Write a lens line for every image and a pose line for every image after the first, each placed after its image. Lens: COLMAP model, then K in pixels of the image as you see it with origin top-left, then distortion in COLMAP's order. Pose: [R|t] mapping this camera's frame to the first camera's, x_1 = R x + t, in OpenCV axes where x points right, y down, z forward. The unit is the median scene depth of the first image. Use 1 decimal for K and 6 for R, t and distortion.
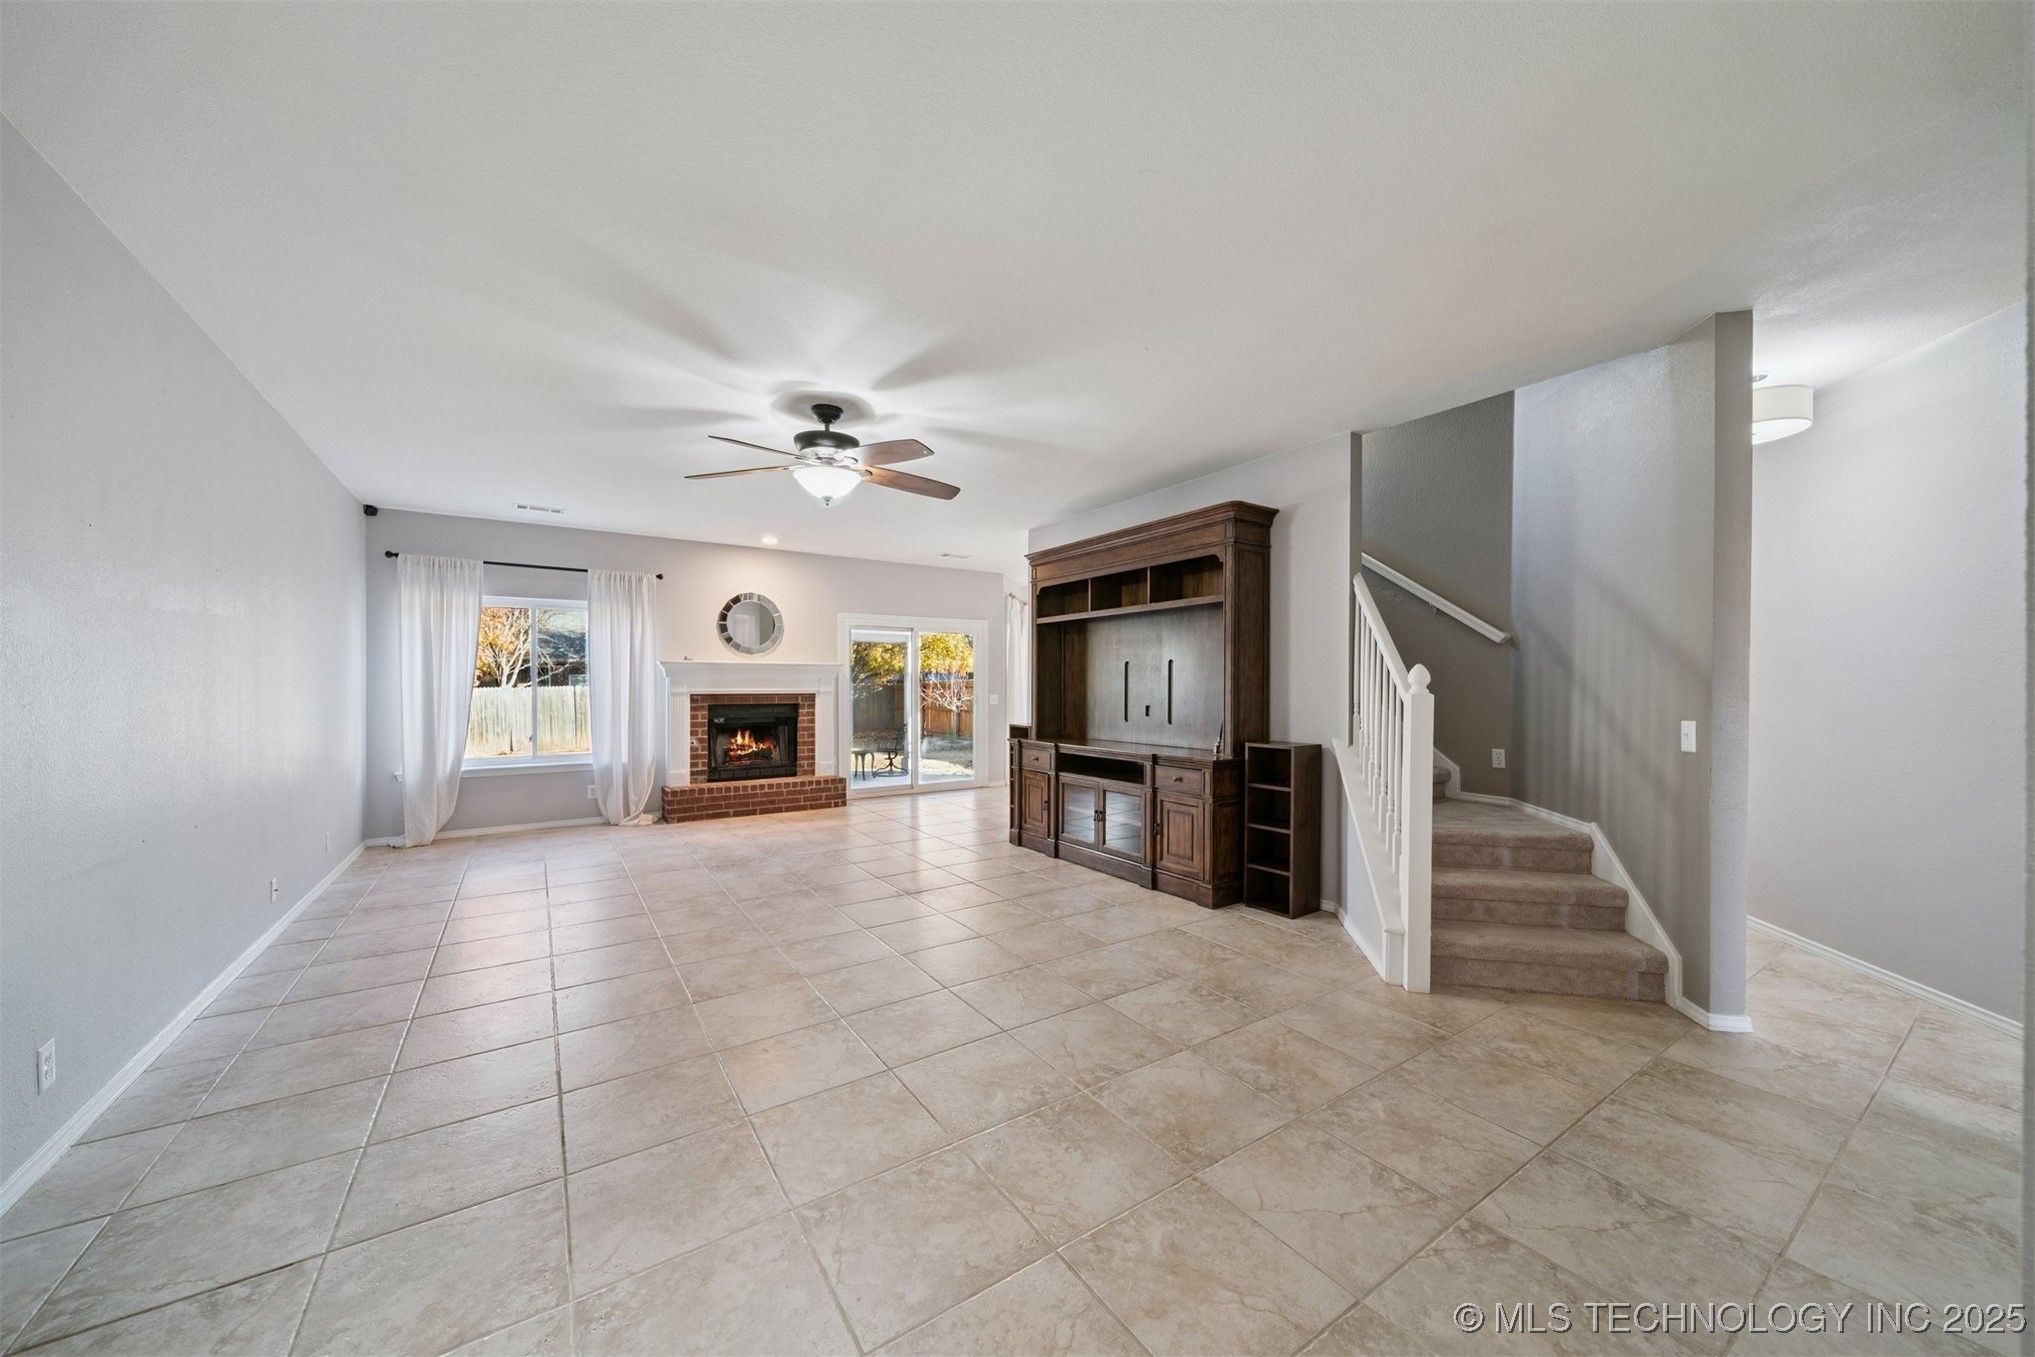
lens RADIAL K [[720.8, 0, 1031.1], [0, 720.8, 691.1], [0, 0, 1]] dist [0.012344, -0.002200]
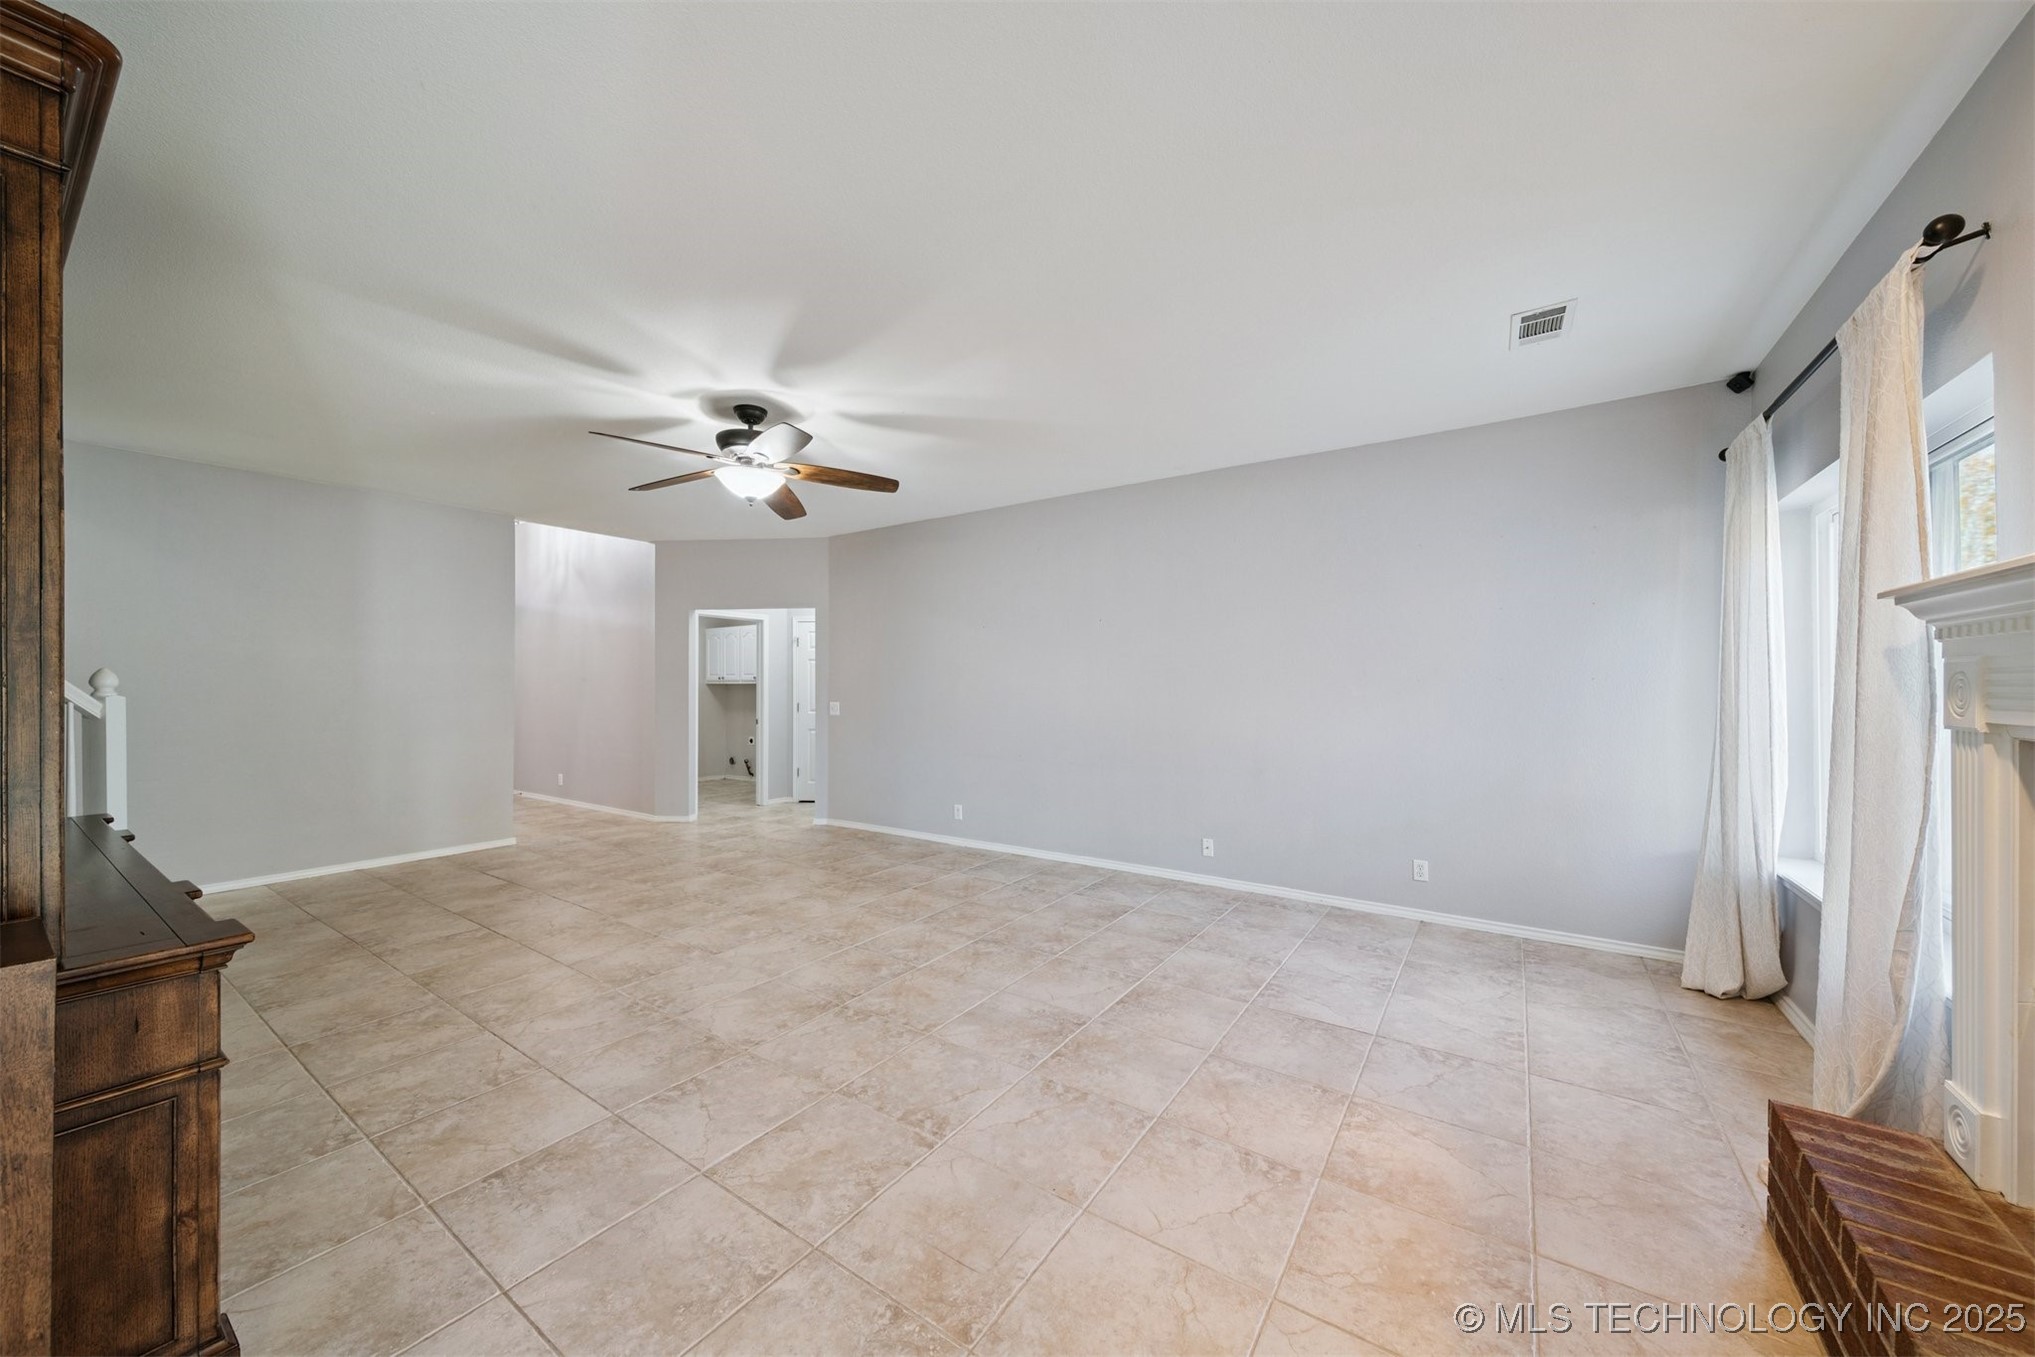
lens RADIAL K [[720.8, 0, 1005.8], [0, 720.8, 681.7], [0, 0, 1]] dist [0.012344, -0.002200]
pose [[-0.939905, -0.003592, -0.341417, -0.154345], [-0.004900, 0.999984, 0.002966, -0.011016], [0.341401, 0.004461, -0.939907, 1.153601]]
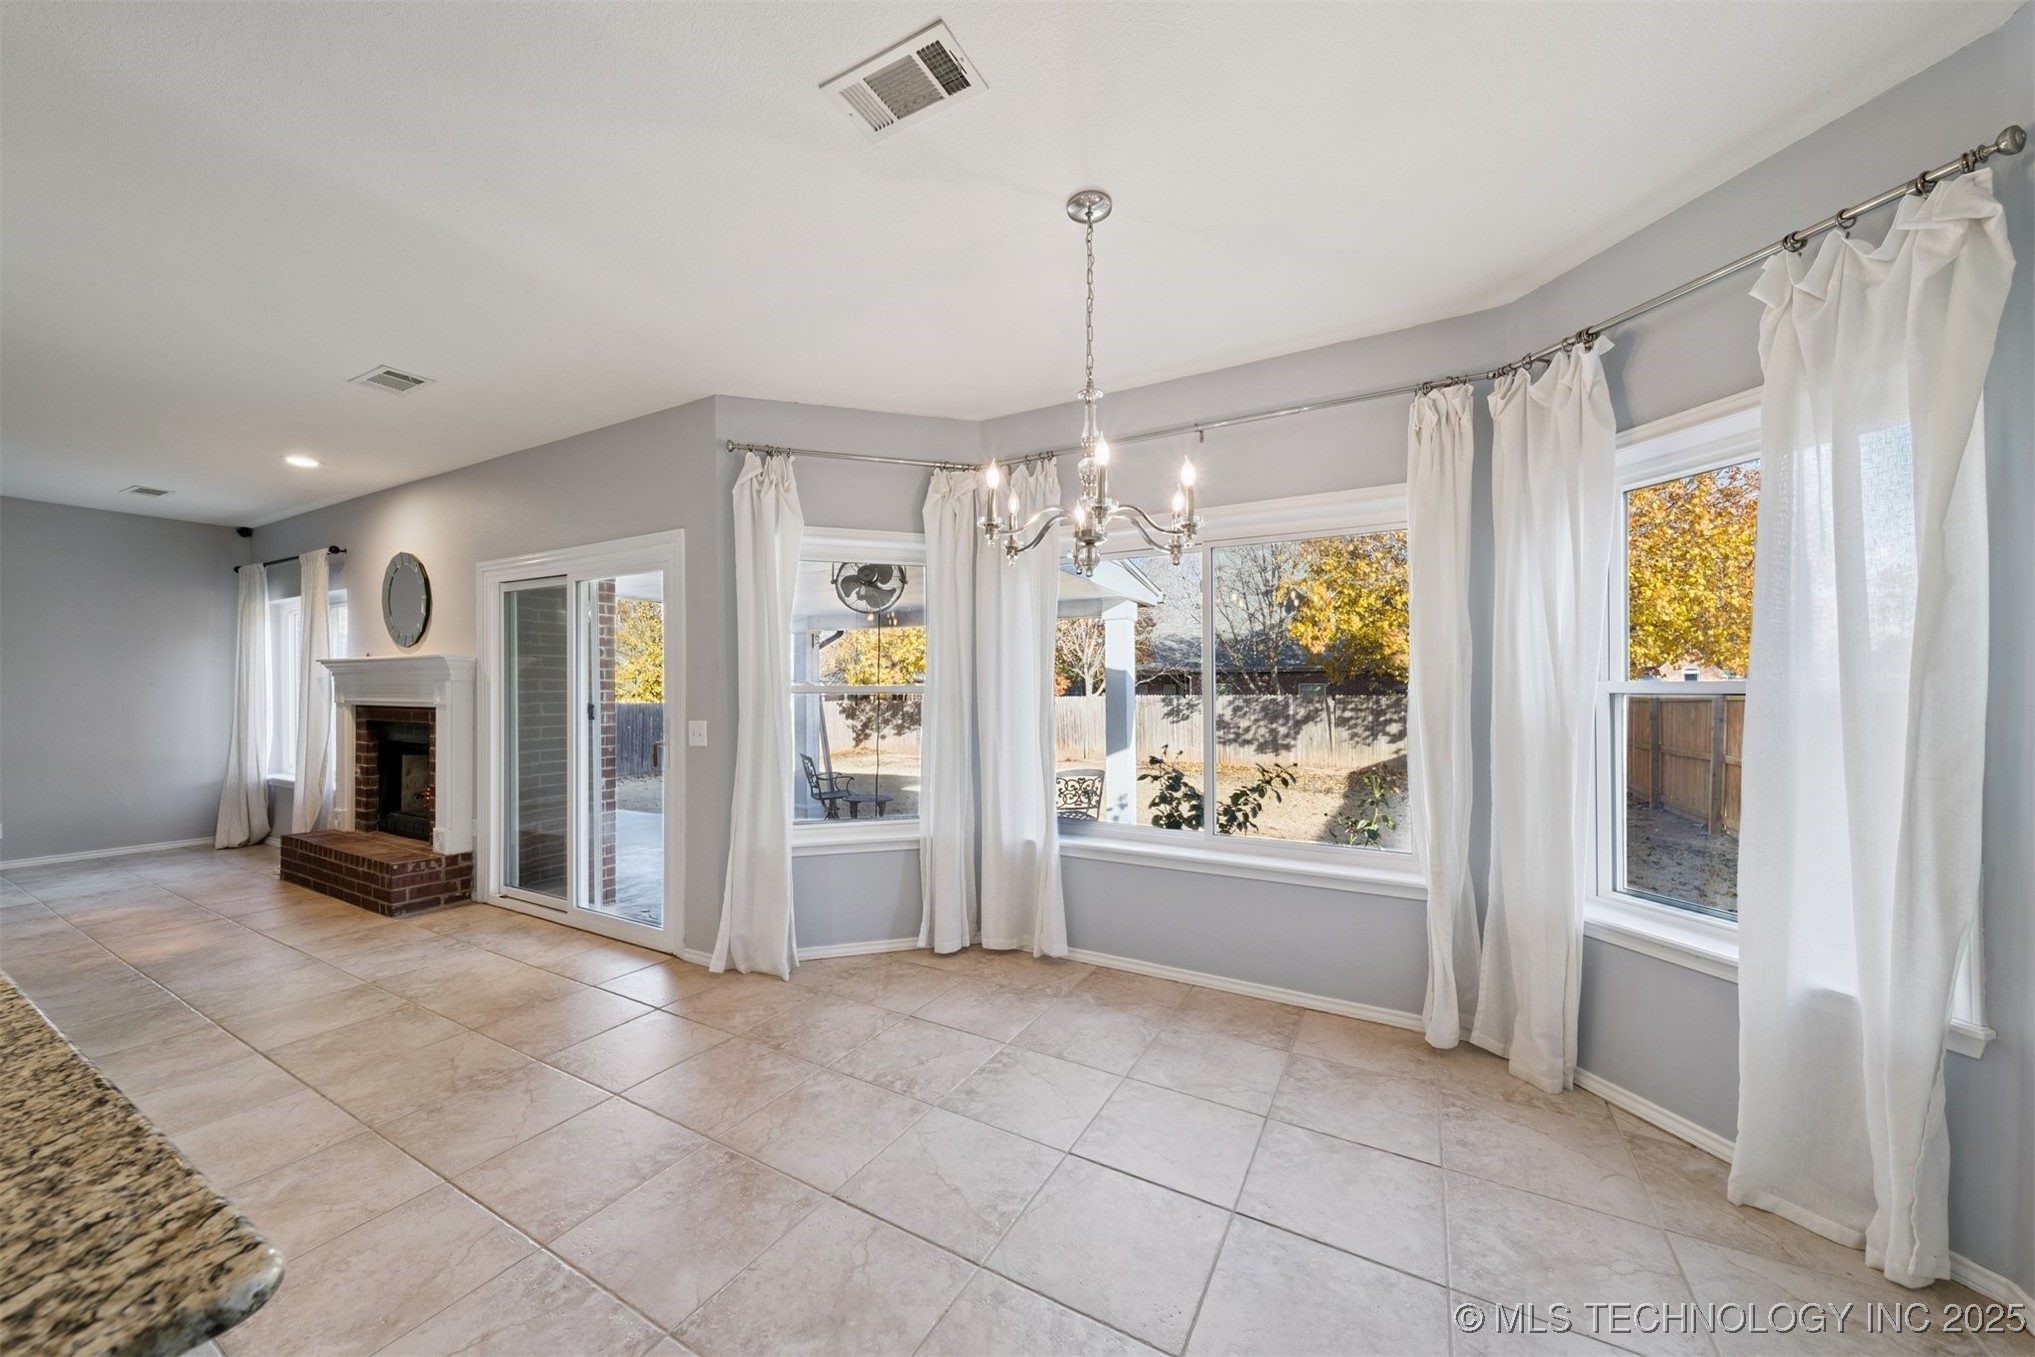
lens RADIAL K [[720.8, 0, 1019.3], [0, 720.8, 685.3], [0, 0, 1]] dist [0.012344, -0.002200]
pose [[0.428992, -0.009949, -0.903254, 0.504095], [-0.010432, 0.999818, -0.015968, -0.012514], [0.903248, 0.016273, 0.428810, 1.364704]]
